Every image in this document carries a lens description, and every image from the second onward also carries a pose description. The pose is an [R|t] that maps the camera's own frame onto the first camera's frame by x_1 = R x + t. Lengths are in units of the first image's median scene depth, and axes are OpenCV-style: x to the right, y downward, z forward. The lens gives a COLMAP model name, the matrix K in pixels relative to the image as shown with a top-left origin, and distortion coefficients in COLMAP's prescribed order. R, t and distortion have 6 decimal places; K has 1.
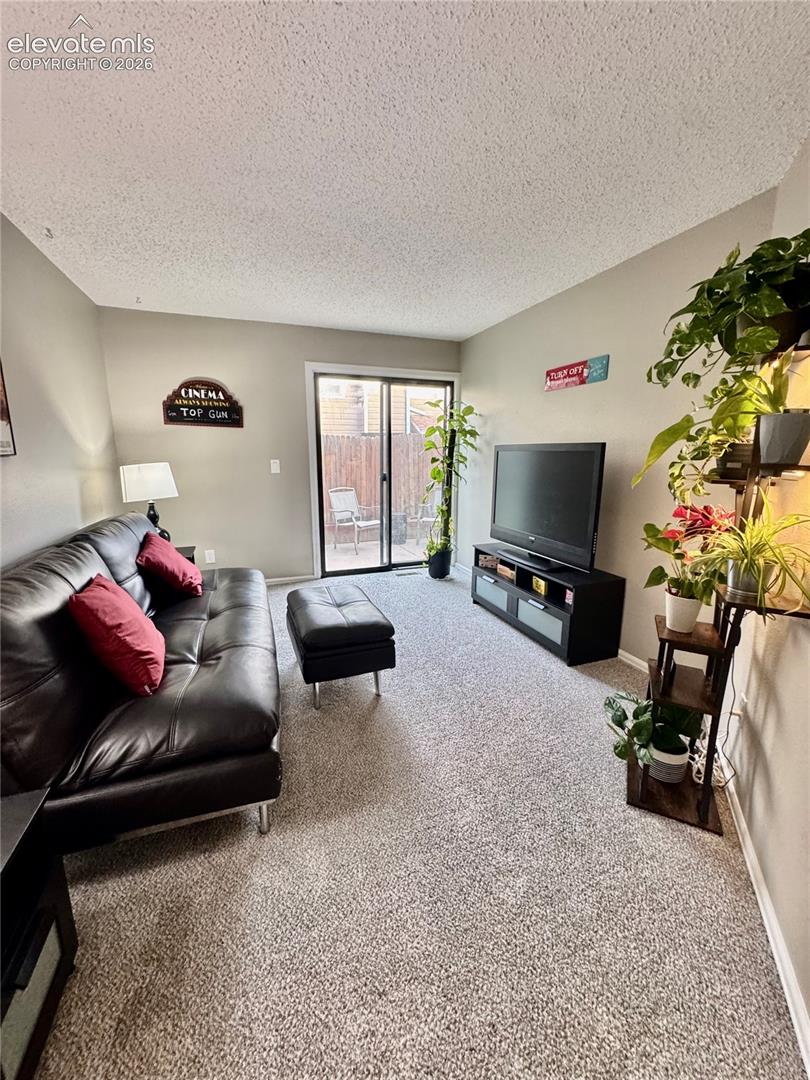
lens RADIAL K [[435.0, 0, 407.2], [0, 435.0, 536.5], [0, 0, 1]] dist [-0.002220, 0.000282]
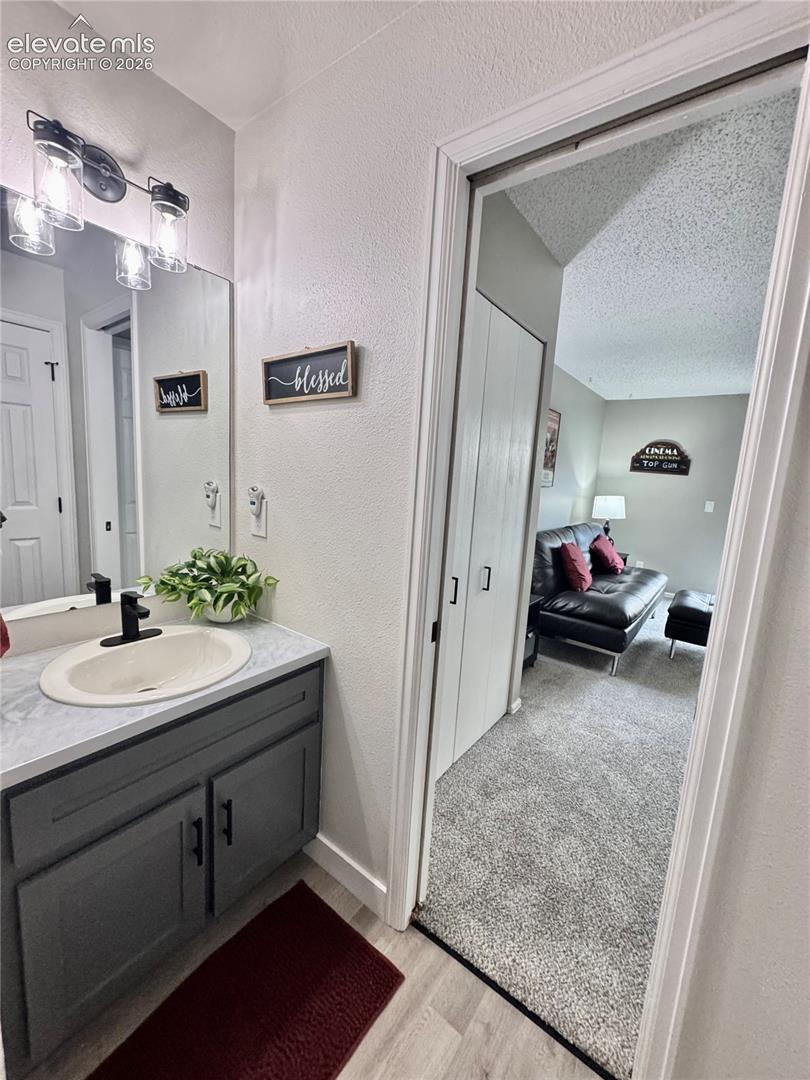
lens RADIAL K [[435.0, 0, 407.2], [0, 435.0, 536.5], [0, 0, 1]] dist [-0.002220, 0.000282]
pose [[0.538472, 0.156314, -0.828018, 0.347681], [-0.223857, 0.973870, 0.038272, 0.084822], [0.812365, 0.164749, 0.559394, -0.484113]]
